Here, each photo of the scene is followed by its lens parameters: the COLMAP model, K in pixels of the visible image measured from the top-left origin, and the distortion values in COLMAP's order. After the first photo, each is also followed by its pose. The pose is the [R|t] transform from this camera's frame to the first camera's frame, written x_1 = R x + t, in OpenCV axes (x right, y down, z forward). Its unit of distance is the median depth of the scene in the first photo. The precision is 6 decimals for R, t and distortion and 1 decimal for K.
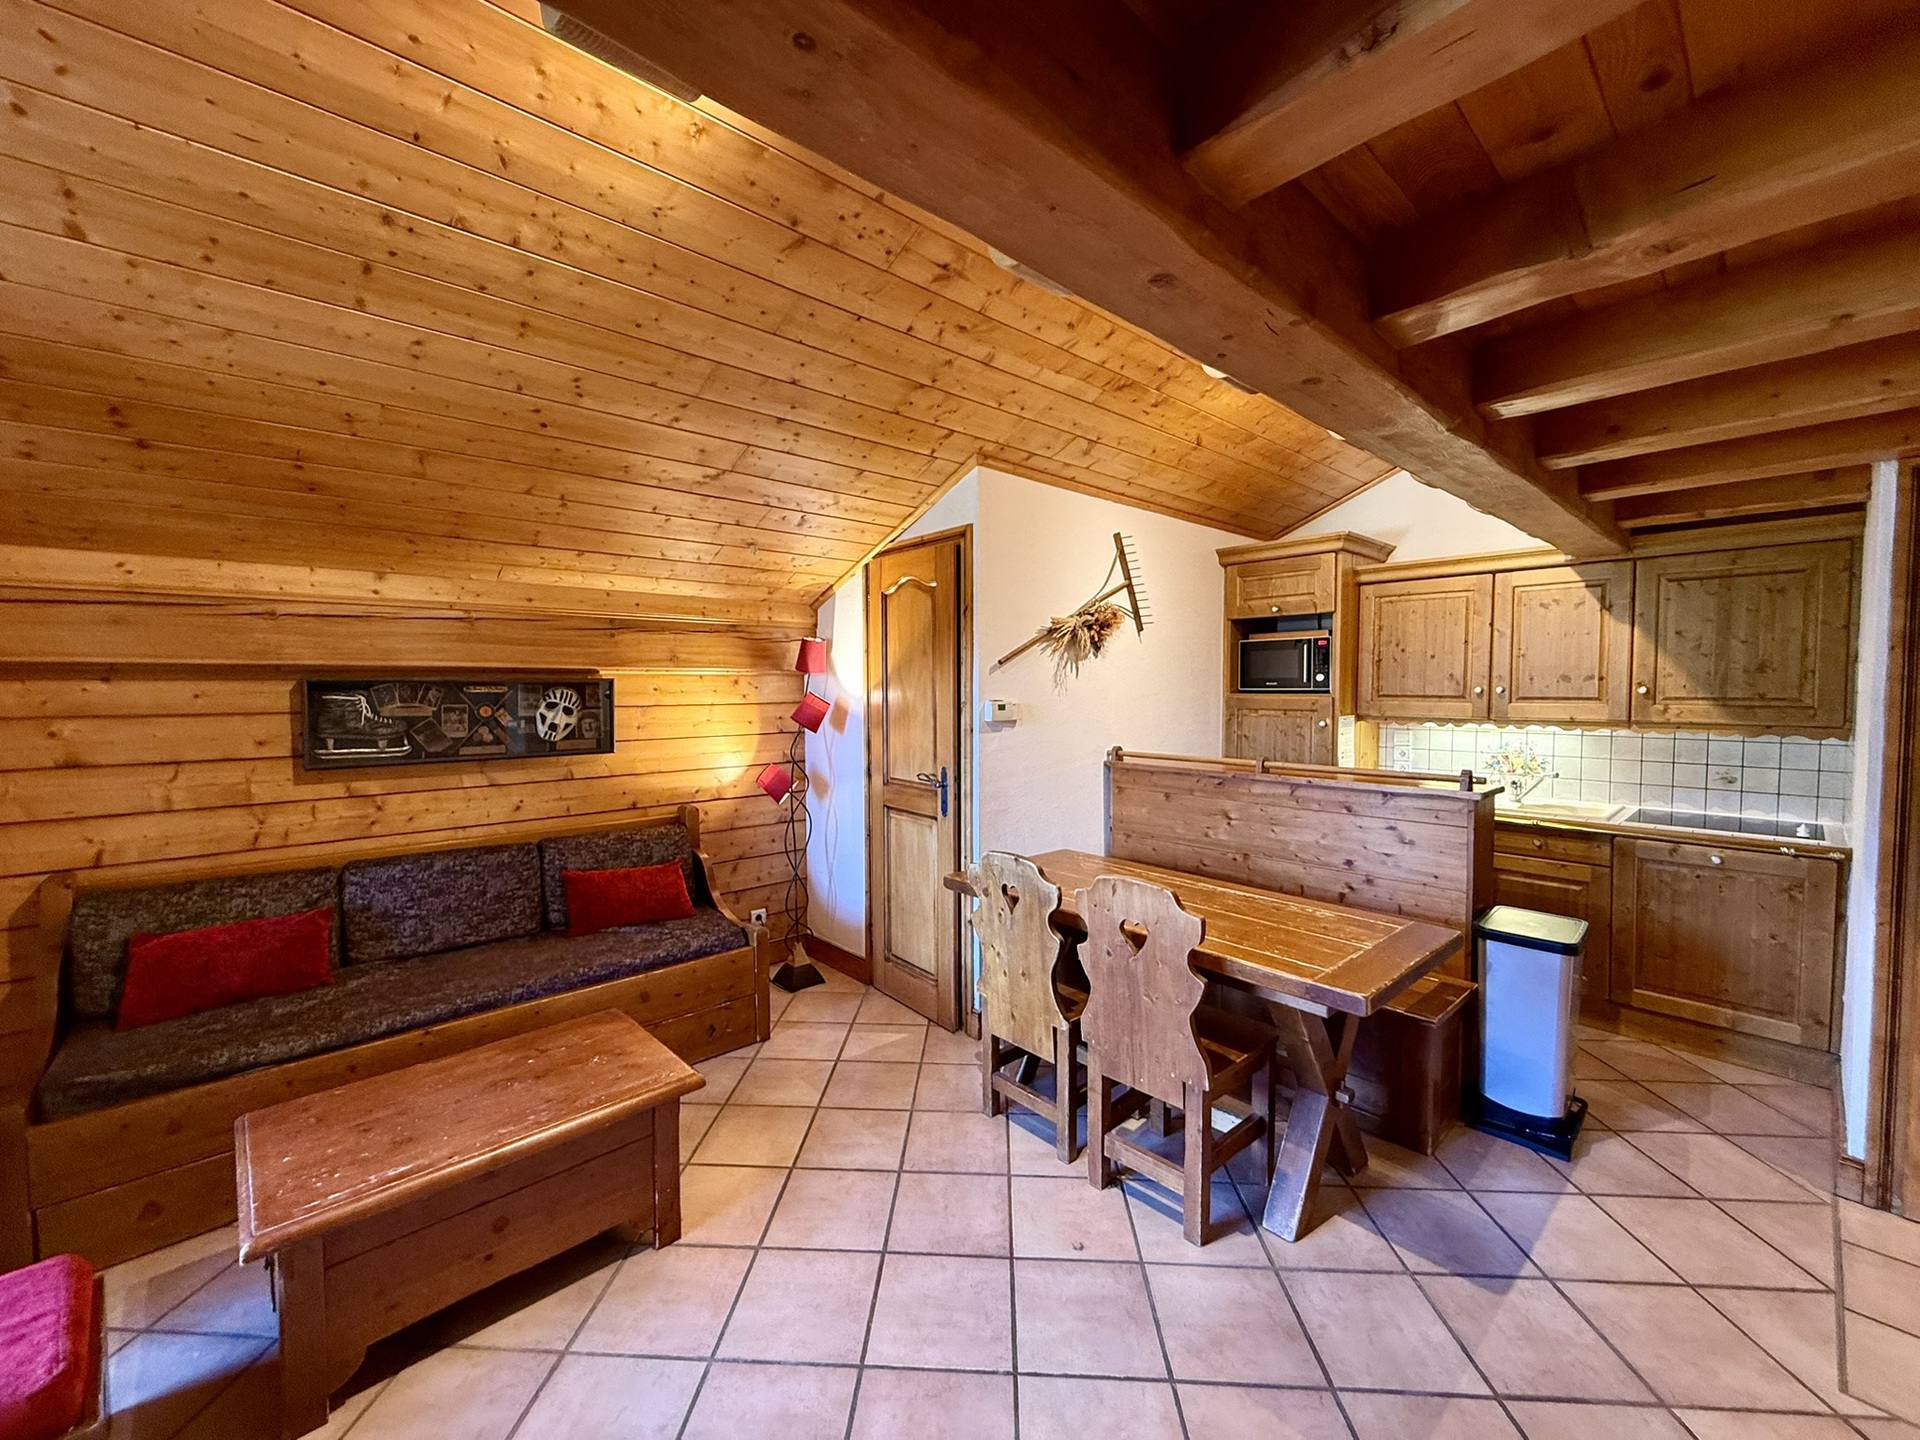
lens RADIAL K [[765.7, 0, 951.4], [0, 765.7, 720.4], [0, 0, 1]] dist [0.001801, 0.000137]
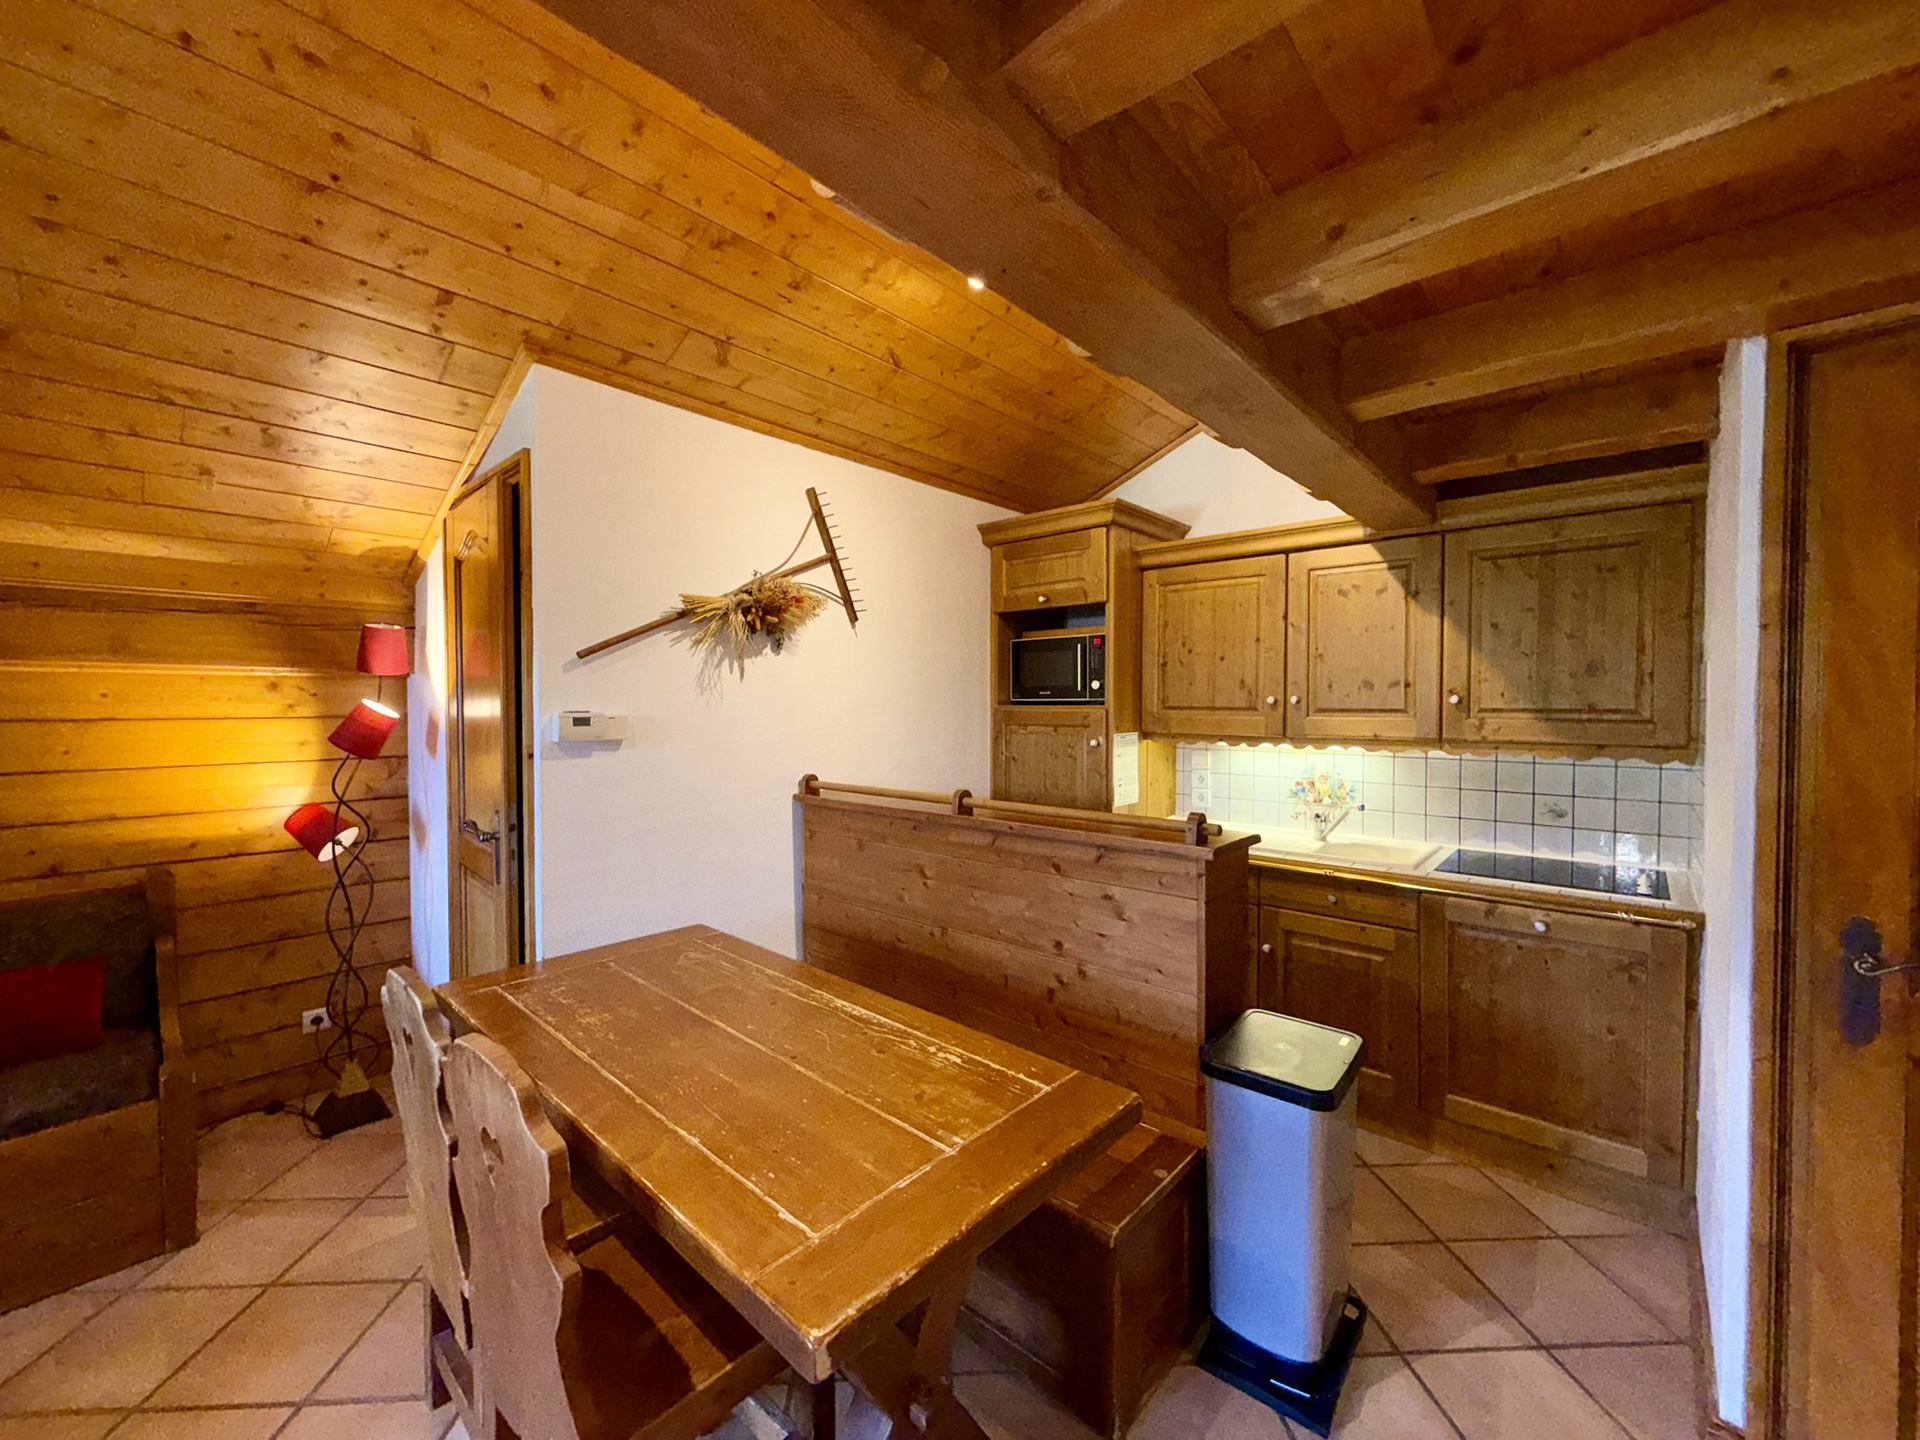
lens RADIAL K [[765.7, 0, 951.4], [0, 765.7, 720.4], [0, 0, 1]] dist [0.001801, 0.000137]
pose [[0.994215, 0.000170, 0.107406, 0.355509], [0.002102, 0.999776, -0.021037, -0.003346], [-0.107385, 0.021141, 0.993993, 0.323549]]
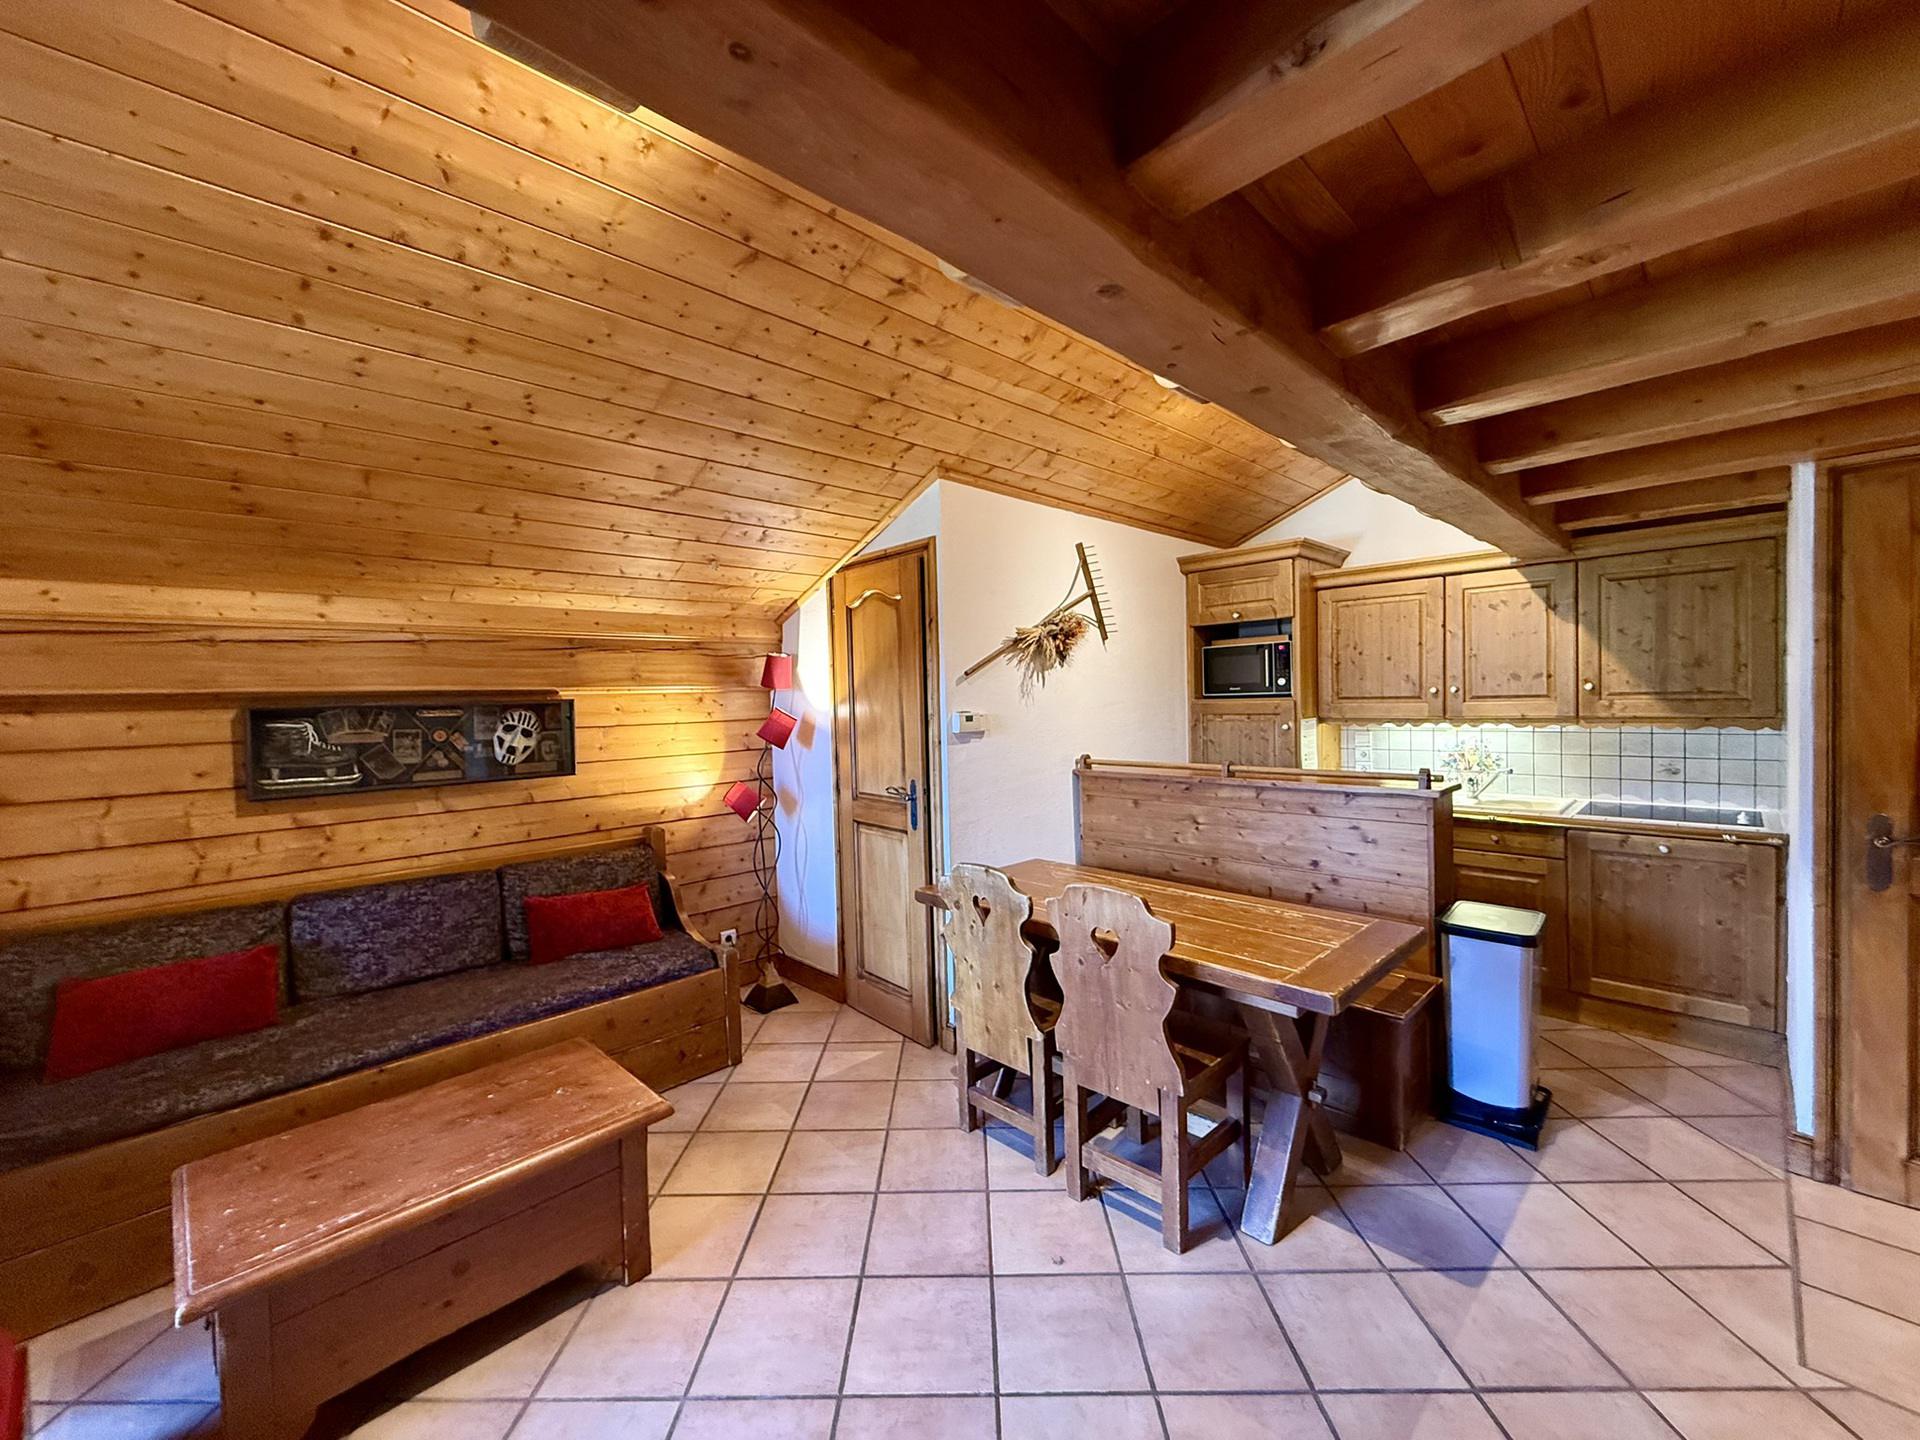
lens RADIAL K [[765.7, 0, 951.4], [0, 765.7, 720.4], [0, 0, 1]] dist [0.001801, 0.000137]
pose [[0.998955, -0.024936, 0.038315, 0.004665], [0.025563, 0.999546, -0.015954, 0.000768], [-0.037899, 0.016916, 0.999138, 0.002629]]
